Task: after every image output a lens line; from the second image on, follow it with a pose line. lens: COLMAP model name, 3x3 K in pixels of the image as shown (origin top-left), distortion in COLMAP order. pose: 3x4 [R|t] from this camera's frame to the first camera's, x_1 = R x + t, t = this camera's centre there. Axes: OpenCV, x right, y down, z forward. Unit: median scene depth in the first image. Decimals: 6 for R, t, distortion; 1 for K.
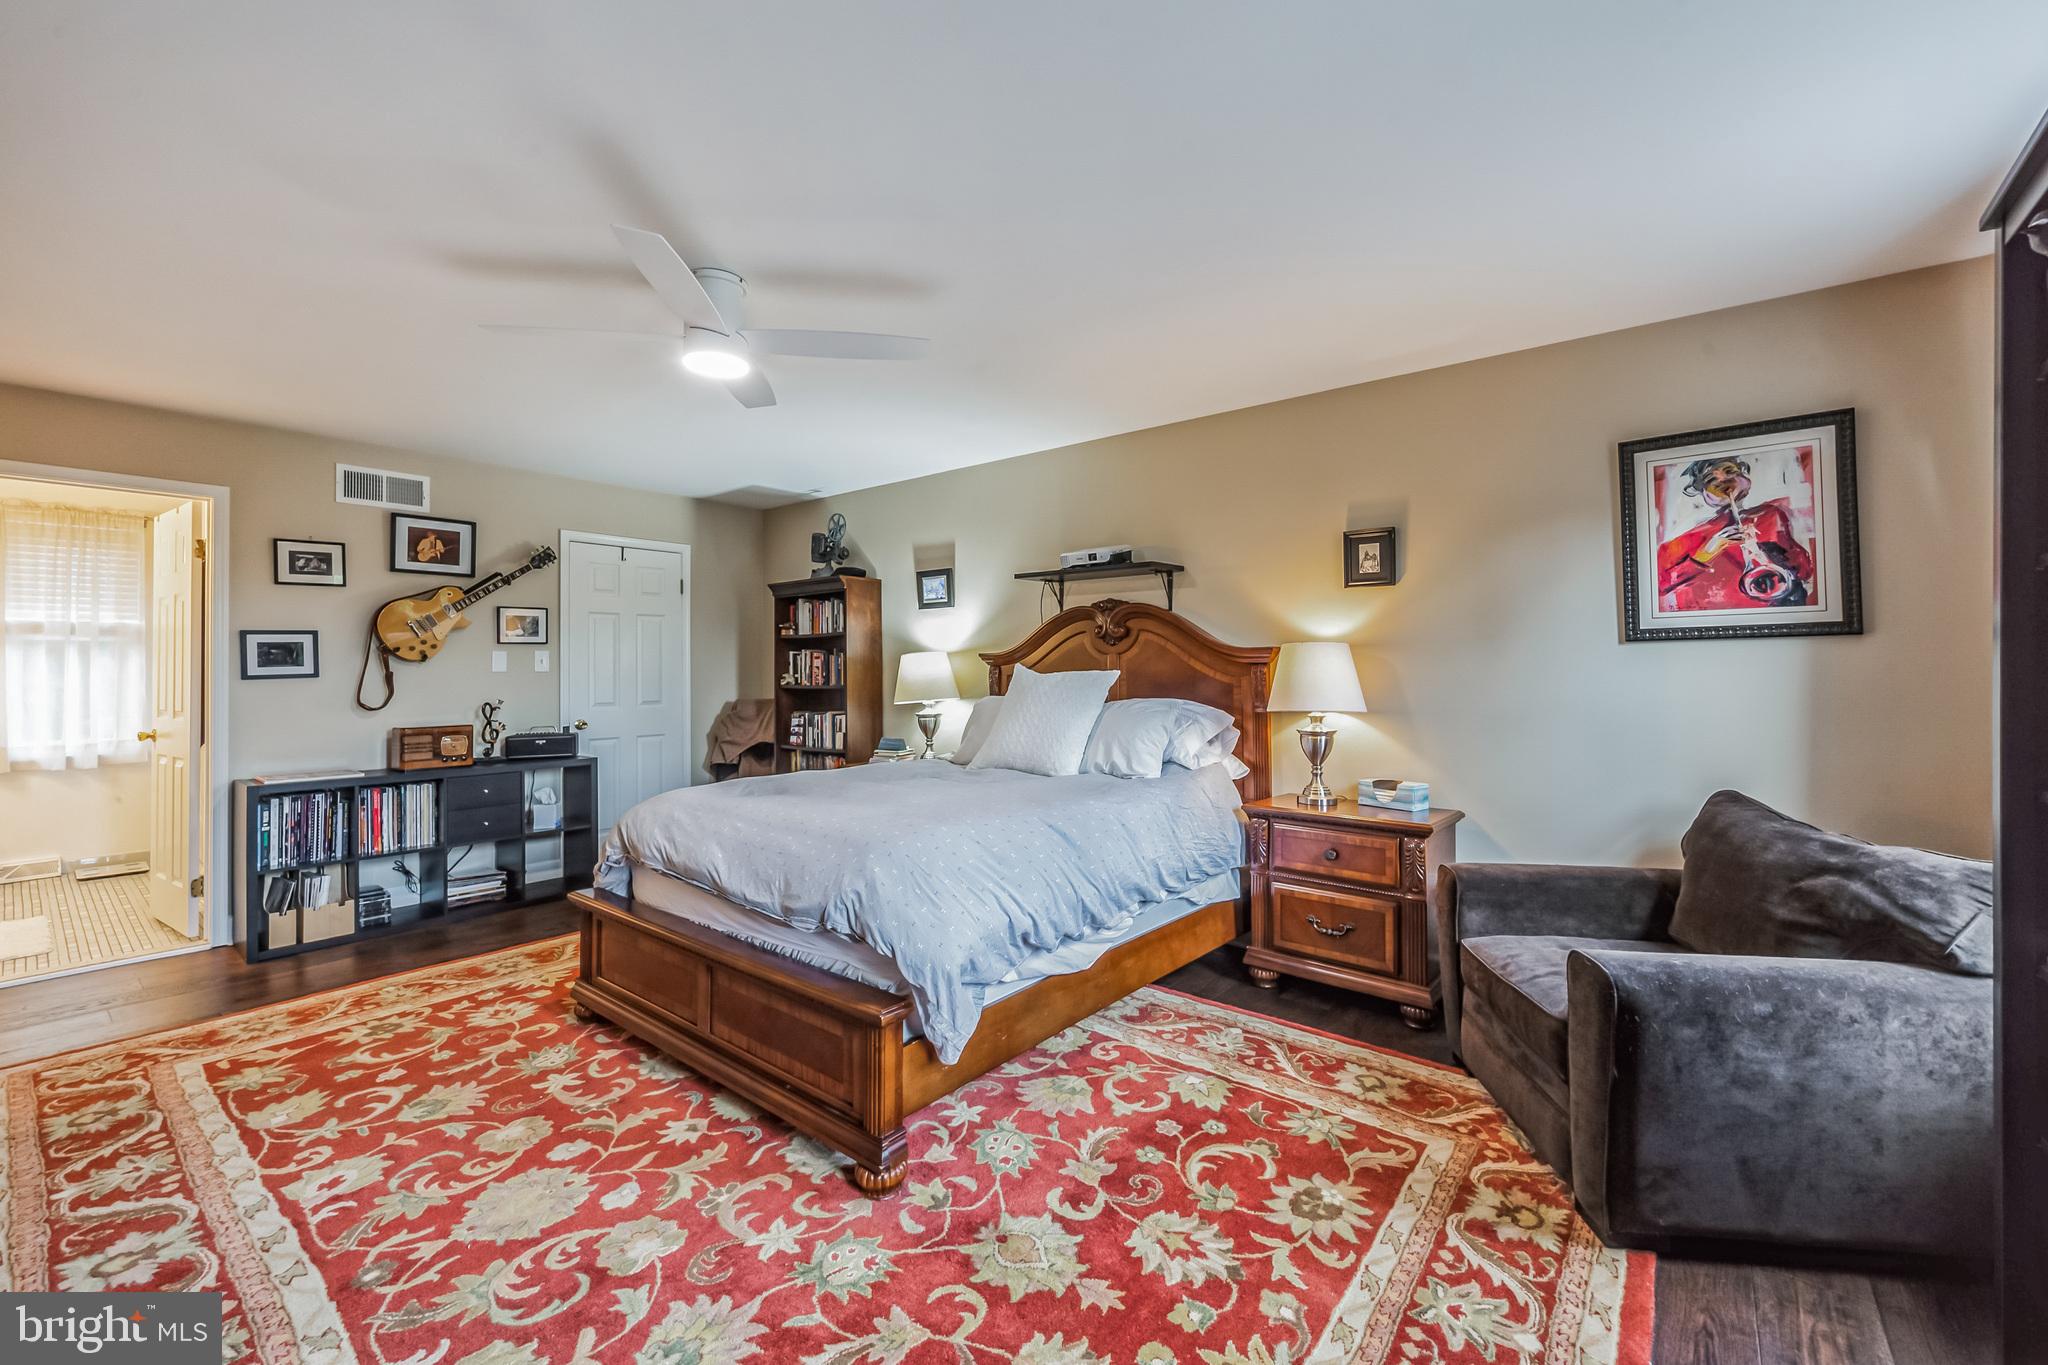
lens RADIAL K [[819.4, 0, 1049.5], [0, 819.4, 662.6], [0, 0, 1]] dist [0.001293, -0.000566]
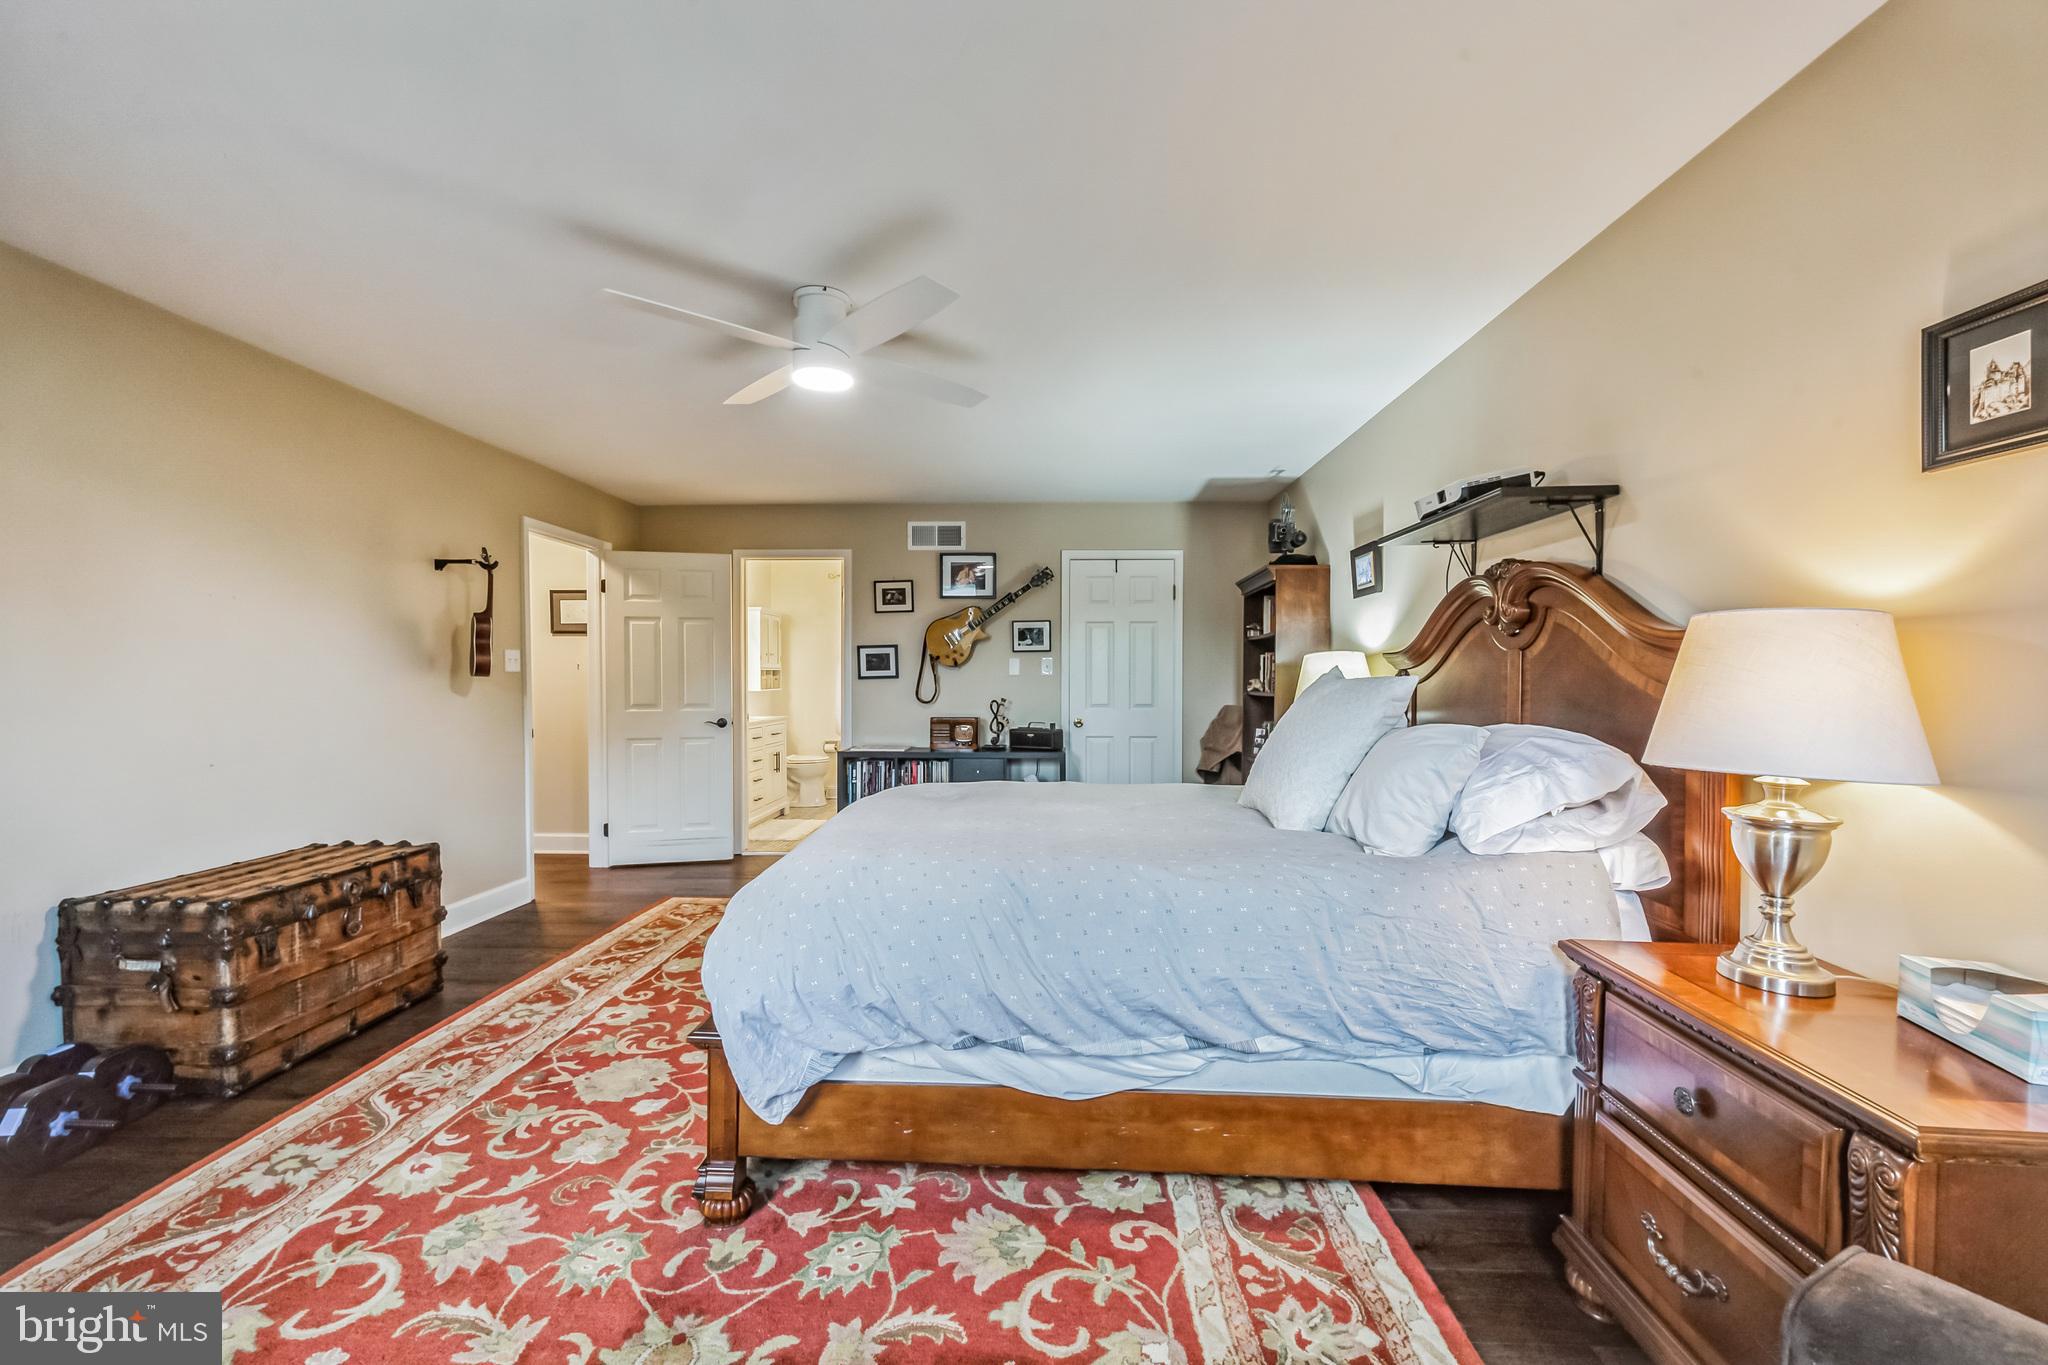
lens RADIAL K [[819.4, 0, 1032.7], [0, 819.4, 694.9], [0, 0, 1]] dist [0.001293, -0.000566]
pose [[0.594739, 0.023583, -0.803573, 0.399062], [0.001092, 0.999545, 0.030142, 0.004967], [0.803918, -0.018804, 0.594442, 0.387546]]
